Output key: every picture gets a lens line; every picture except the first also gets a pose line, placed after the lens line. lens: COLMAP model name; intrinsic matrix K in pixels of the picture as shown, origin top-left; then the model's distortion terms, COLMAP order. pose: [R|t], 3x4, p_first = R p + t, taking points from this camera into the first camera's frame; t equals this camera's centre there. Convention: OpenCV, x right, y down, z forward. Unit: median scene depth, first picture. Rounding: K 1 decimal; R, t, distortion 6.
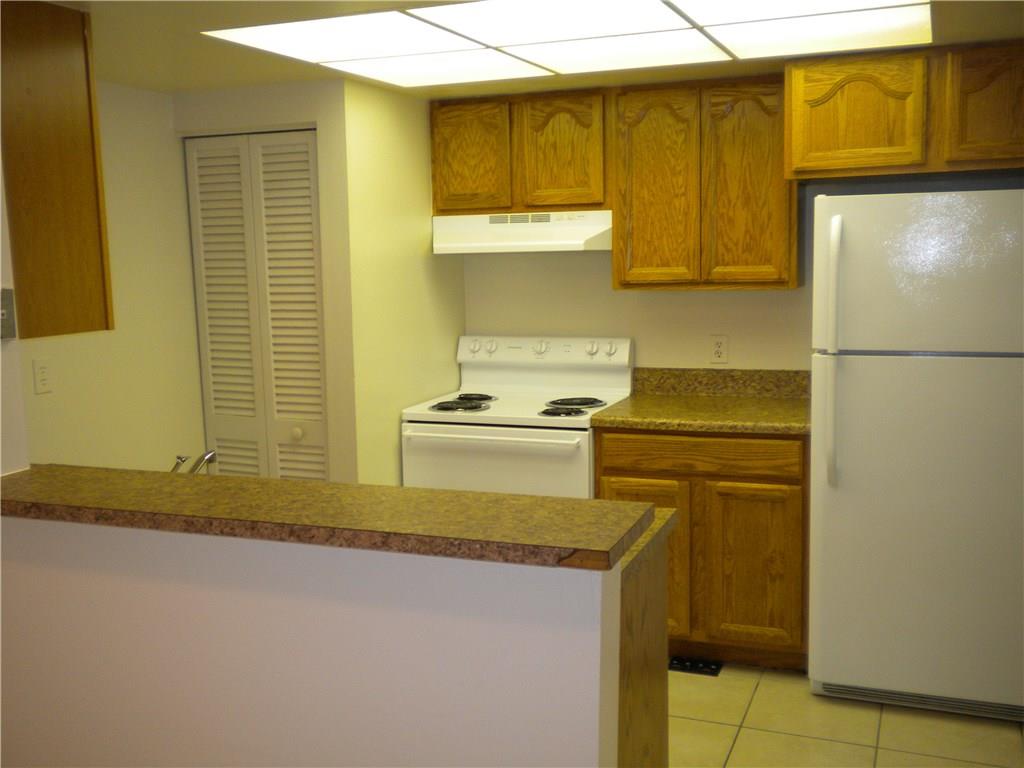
lens RADIAL K [[1077.9, 0, 507.4], [0, 1077.9, 386.3], [0, 0, 1]] dist [0.075776, 0.000000]
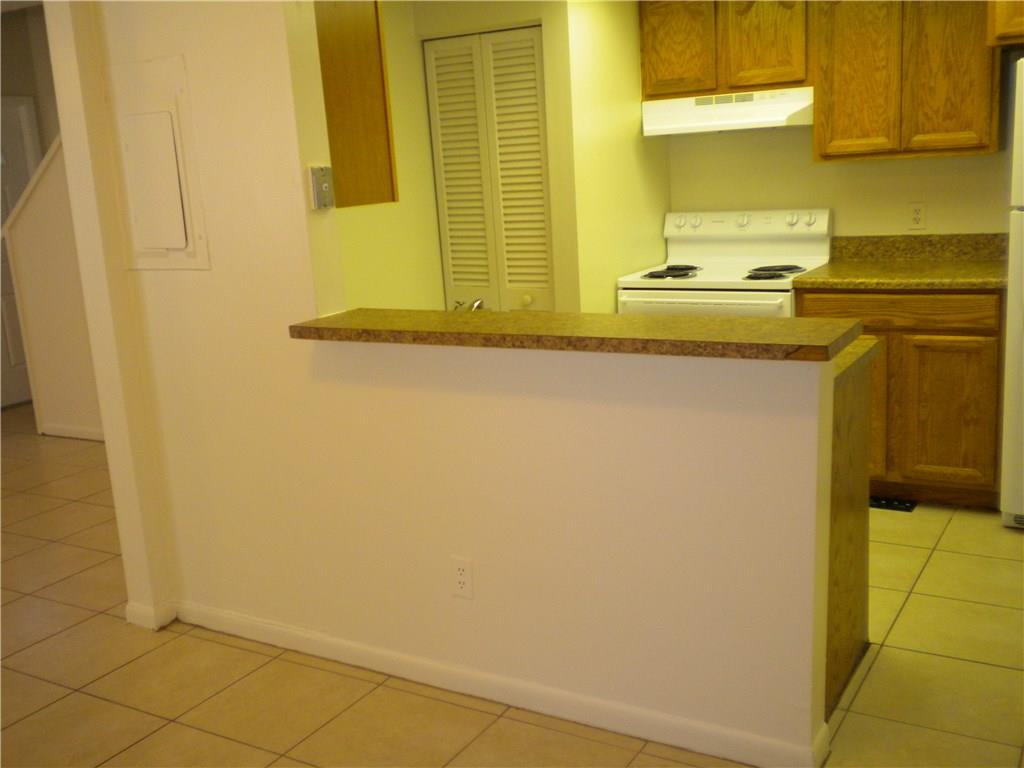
lens RADIAL K [[1077.9, 0, 518.0], [0, 1077.9, 372.9], [0, 0, 1]] dist [0.075776, 0.000000]
pose [[0.988275, -0.005011, -0.152600, -0.030309], [0.016732, 0.996996, 0.075622, 0.034377], [0.151763, -0.077288, 0.985391, -0.131860]]
